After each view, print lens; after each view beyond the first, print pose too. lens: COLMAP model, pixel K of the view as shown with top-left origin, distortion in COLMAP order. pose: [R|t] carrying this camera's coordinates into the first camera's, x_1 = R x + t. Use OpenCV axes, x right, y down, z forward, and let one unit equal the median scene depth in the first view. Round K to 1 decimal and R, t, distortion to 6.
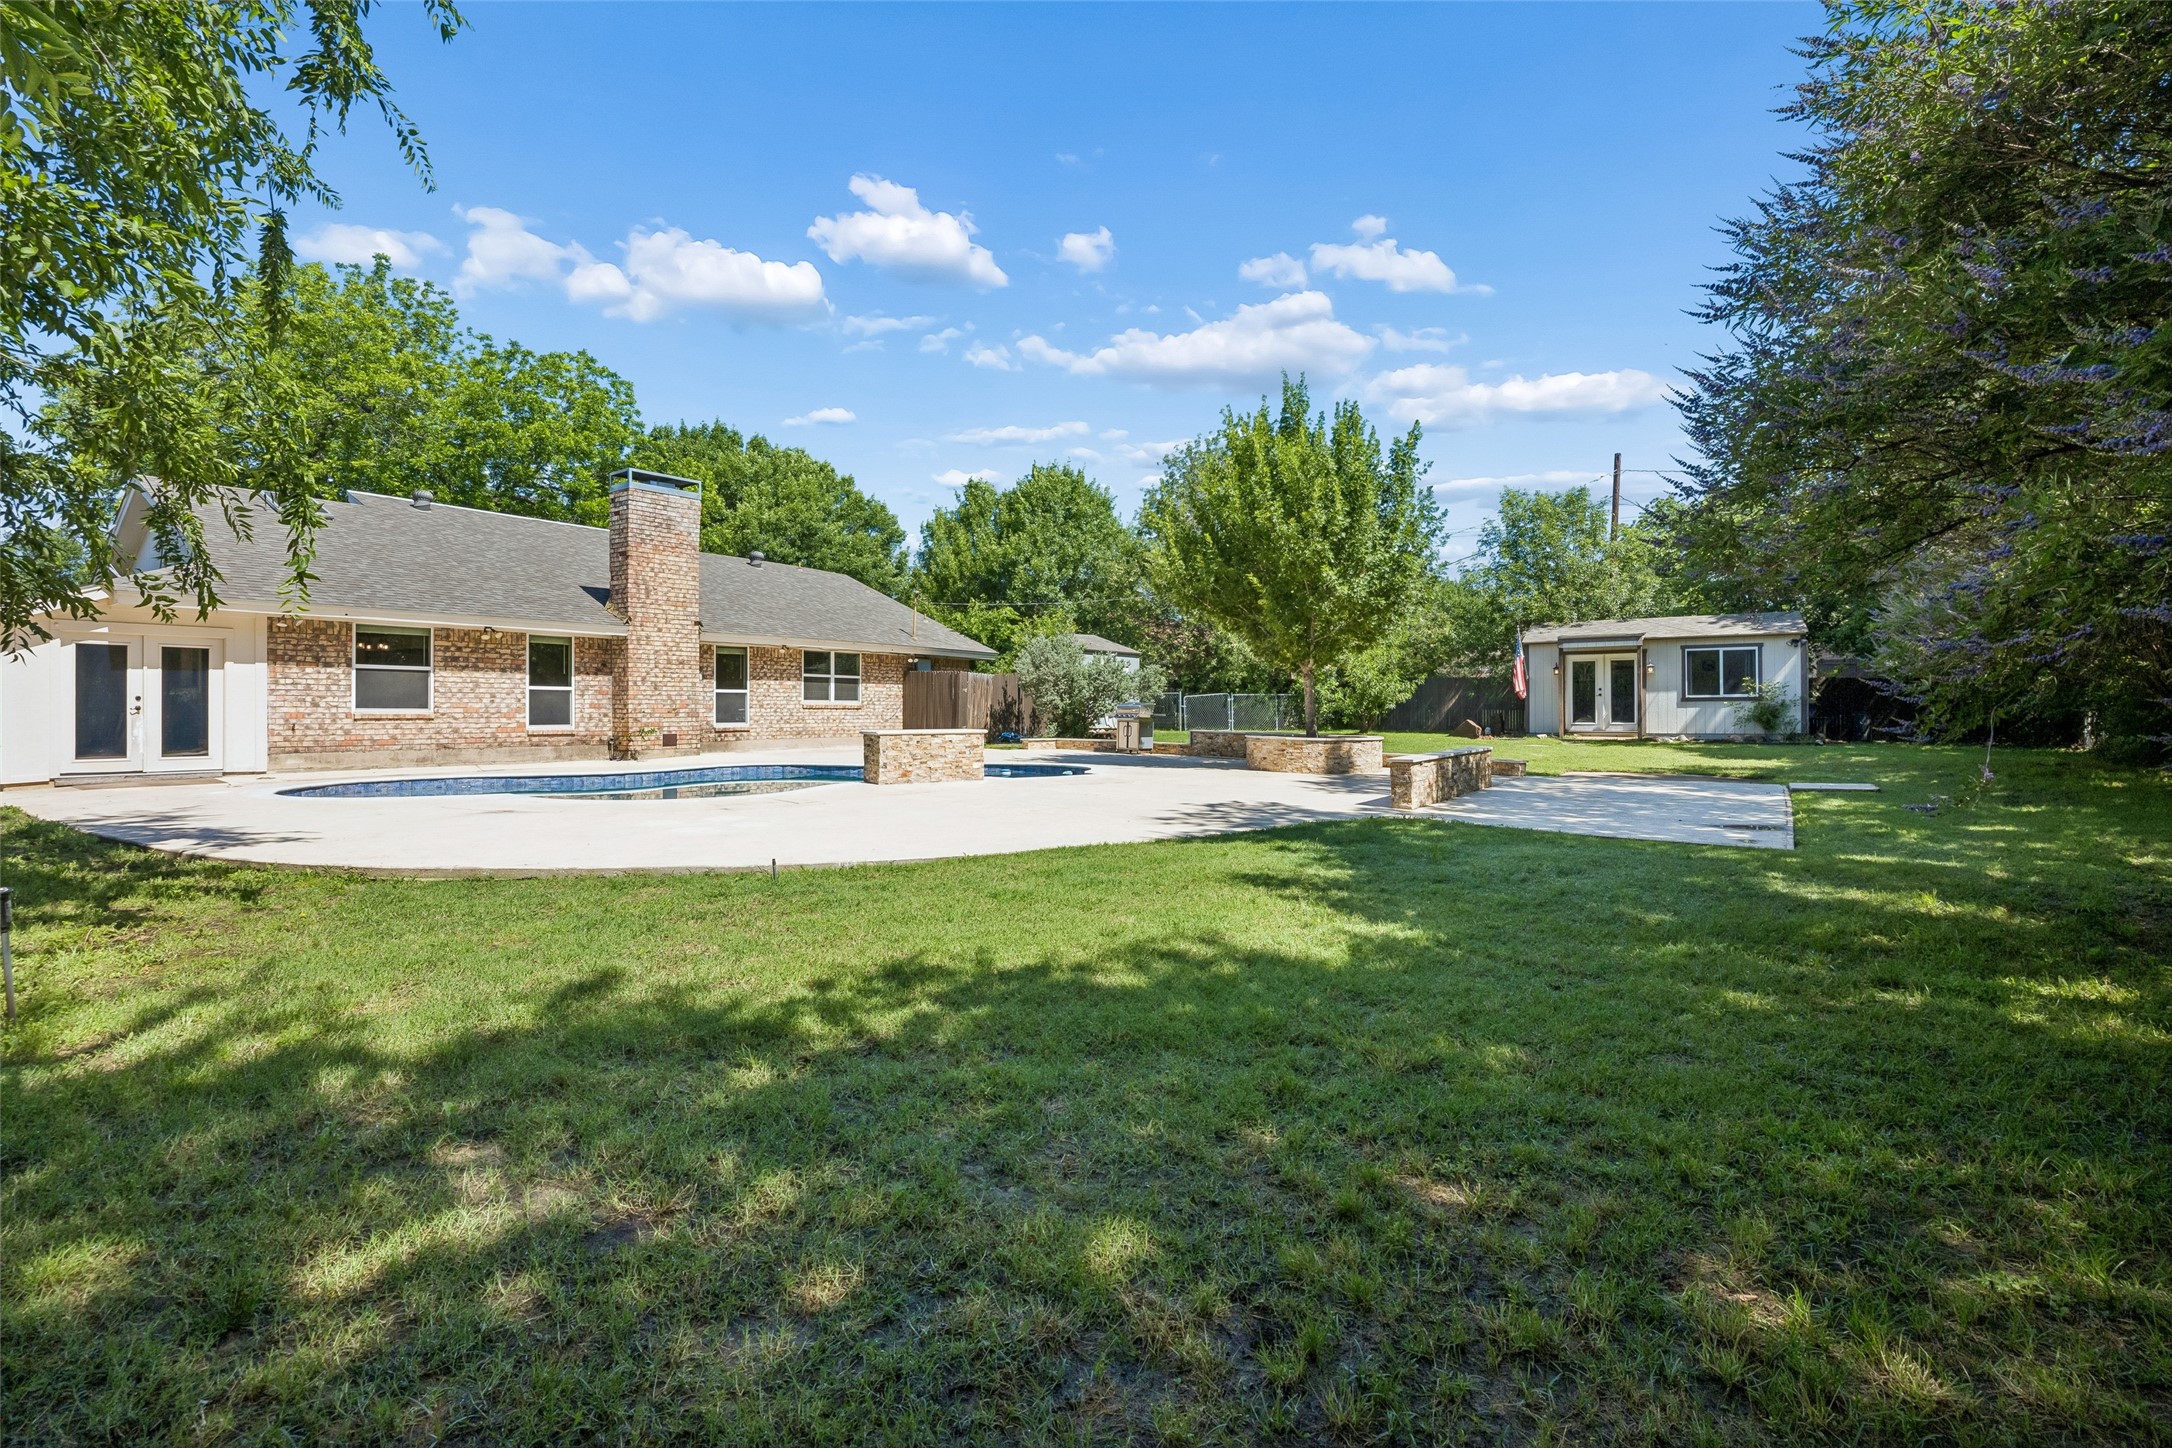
lens RADIAL K [[1052.7, 0, 1086.8], [0, 1052.7, 714.8], [0, 0, 1]] dist [0.000561, 0.000063]
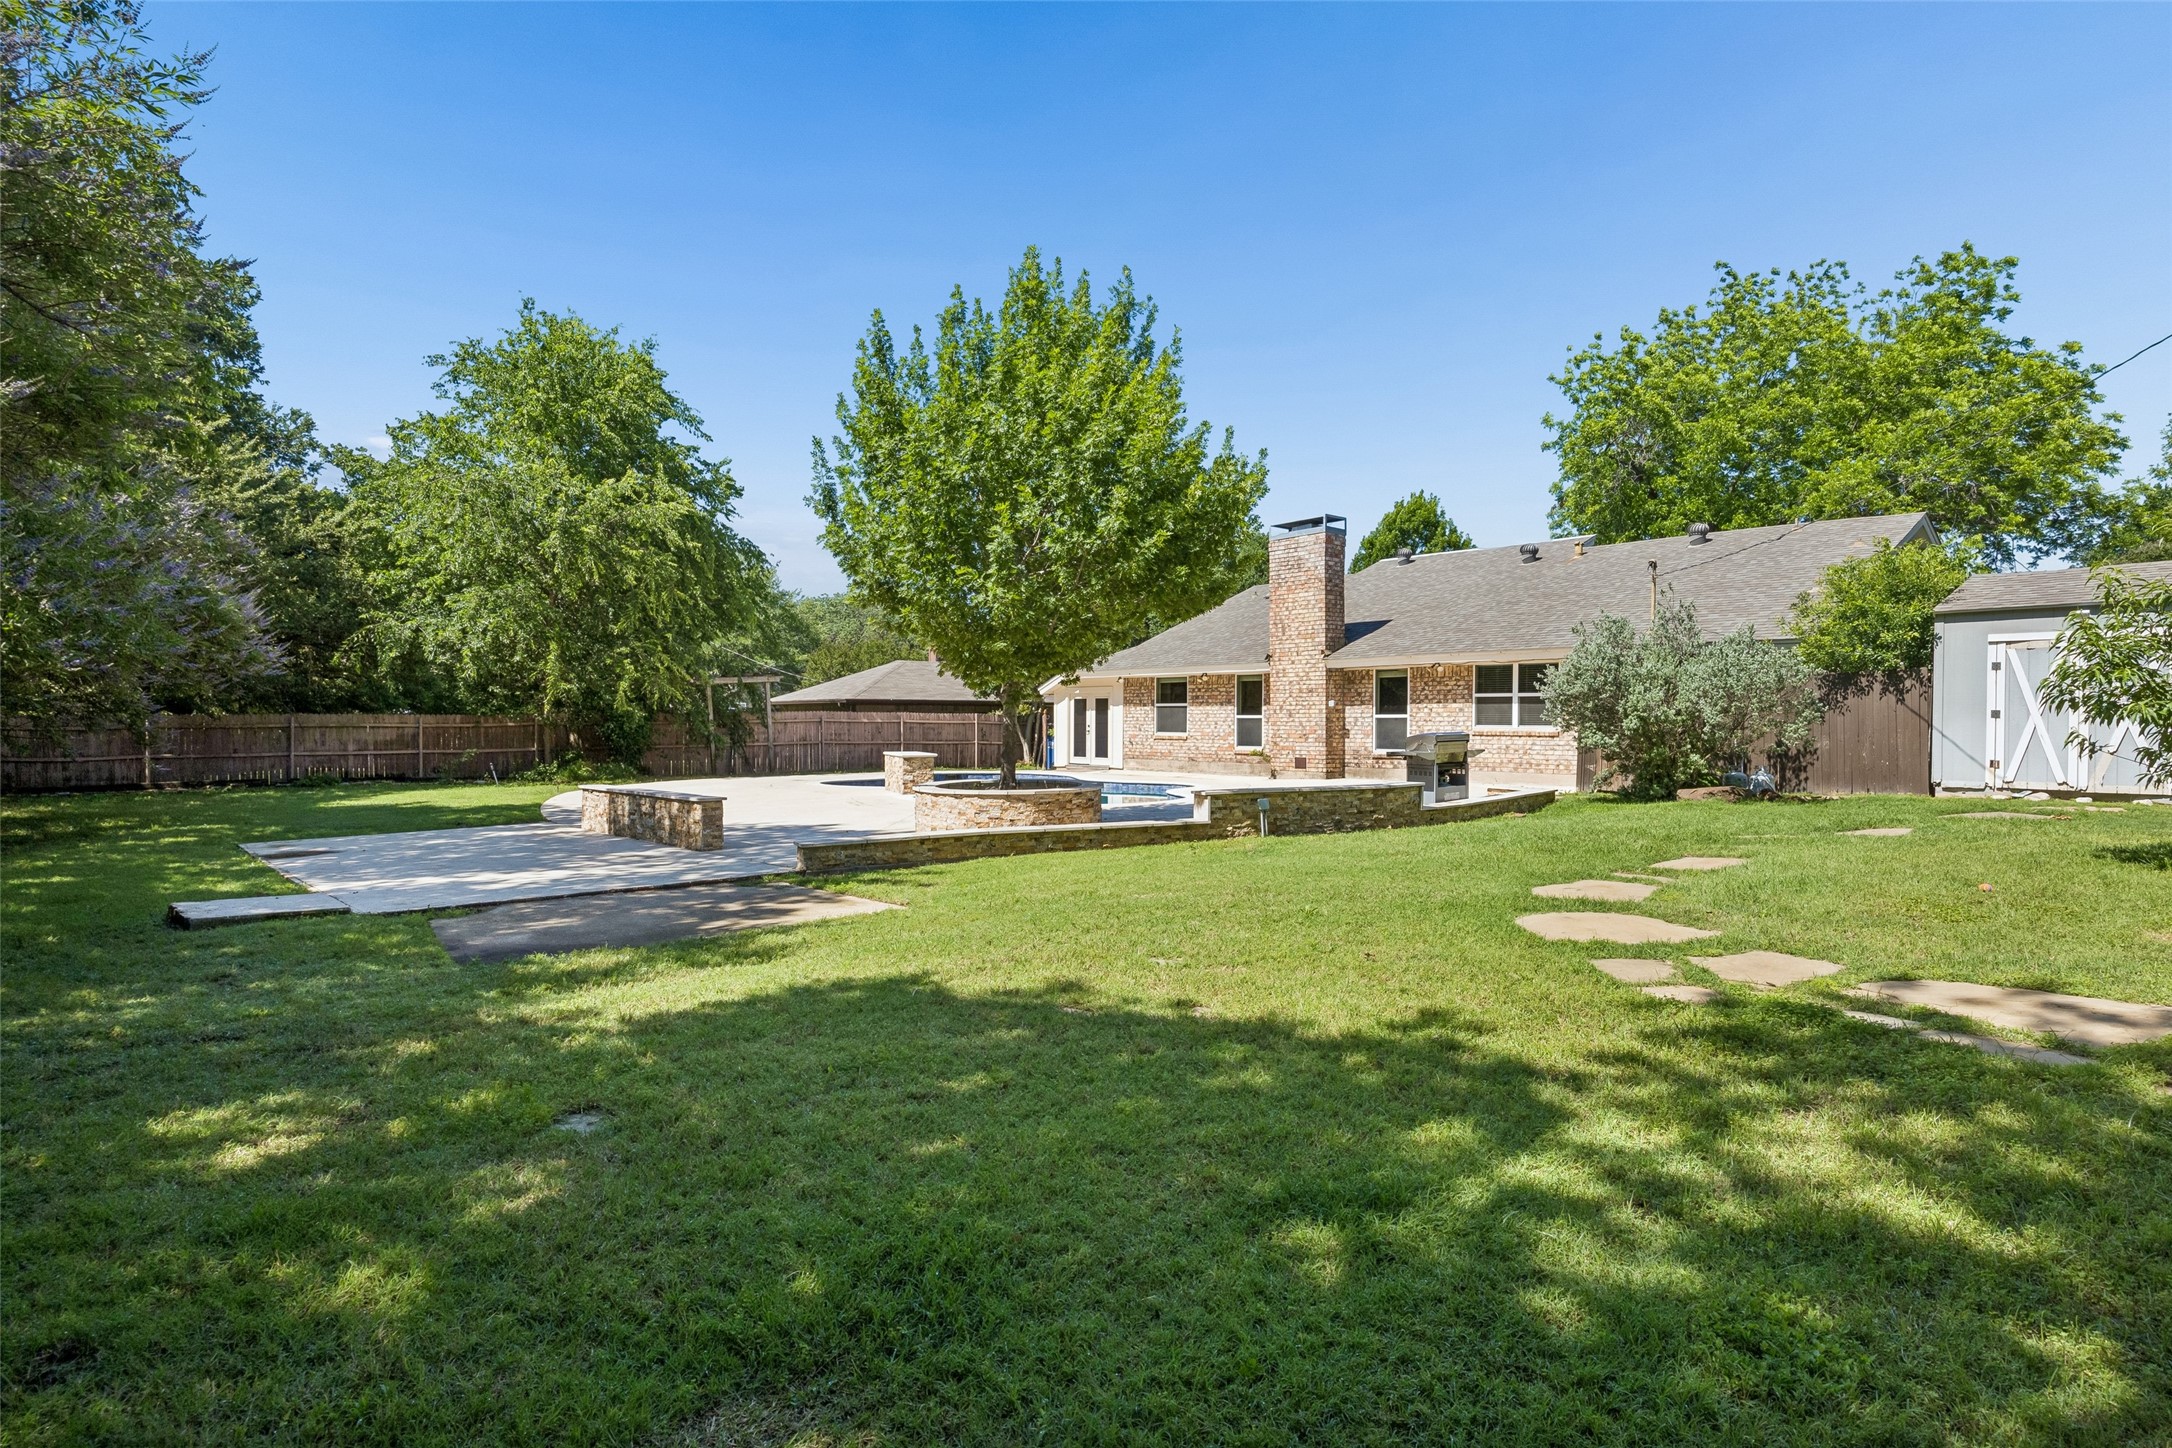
lens RADIAL K [[1181.3, 0, 1089.6], [0, 1181.3, 731.9], [0, 0, 1]] dist [-0.000007, -0.000004]
pose [[-0.262699, 0.005788, -0.964861, 0.944885], [-0.008646, 0.999928, 0.008352, -0.018425], [0.964839, 0.010537, -0.262630, 1.254110]]
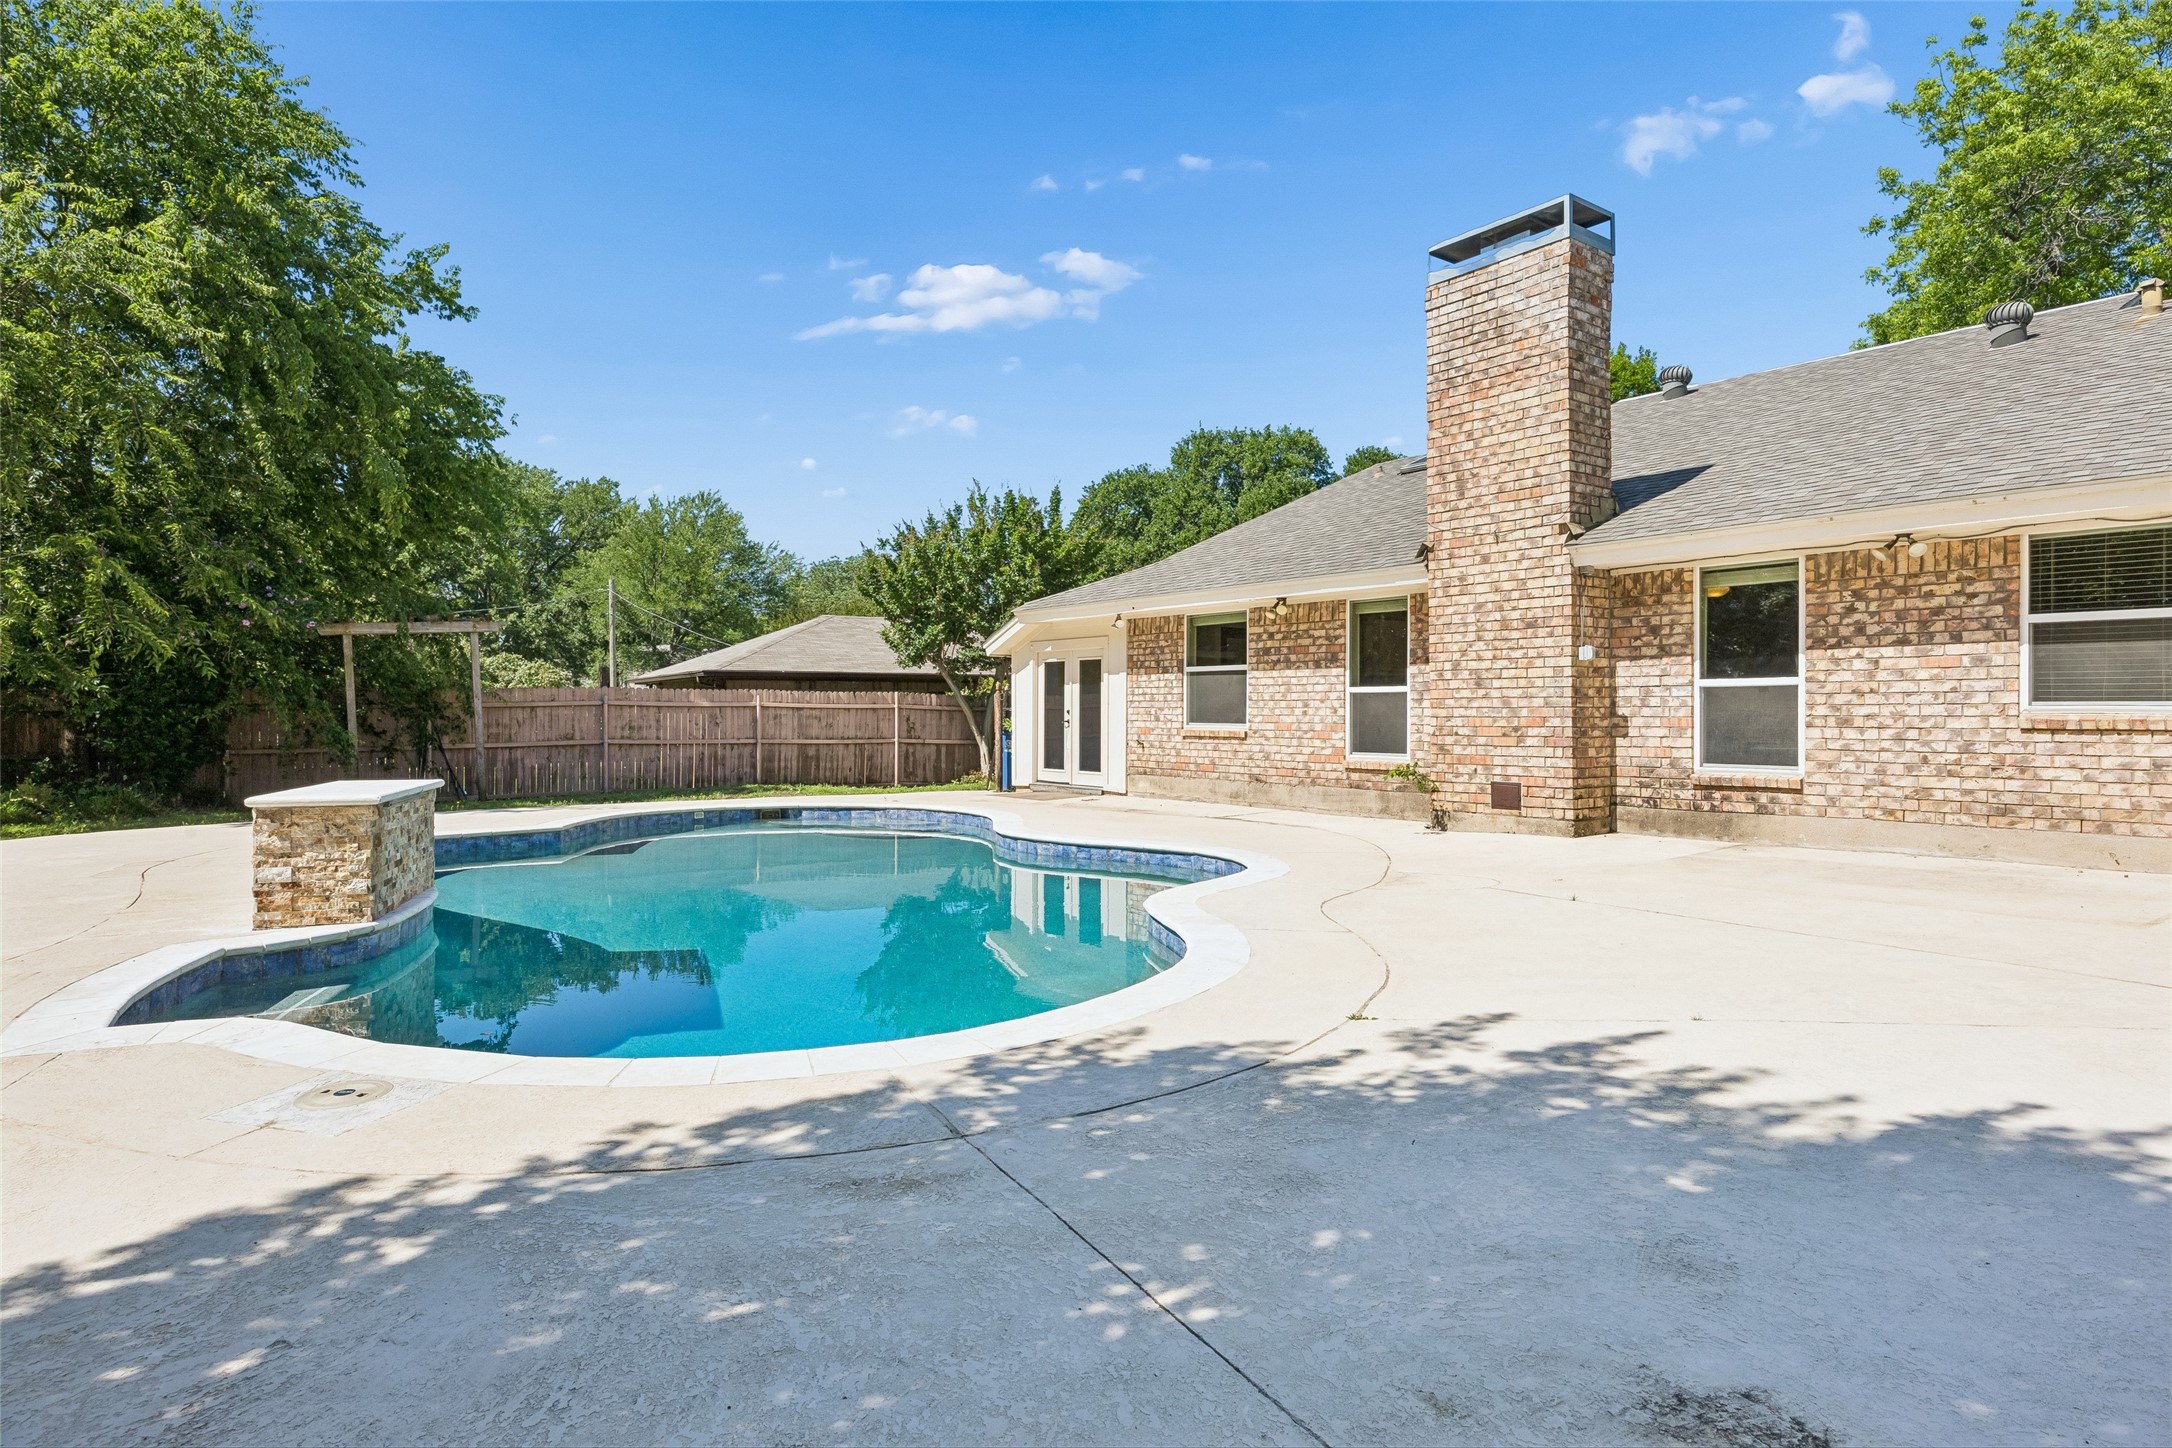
lens RADIAL K [[1249.4, 0, 1078.0], [0, 1249.4, 721.2], [0, 0, 1]] dist [-0.023384, -0.000573]
pose [[-0.339349, 0.003851, -0.940653, 0.200640], [-0.006823, 0.999955, 0.006556, -0.012148], [0.940636, 0.008643, -0.339307, 1.139592]]
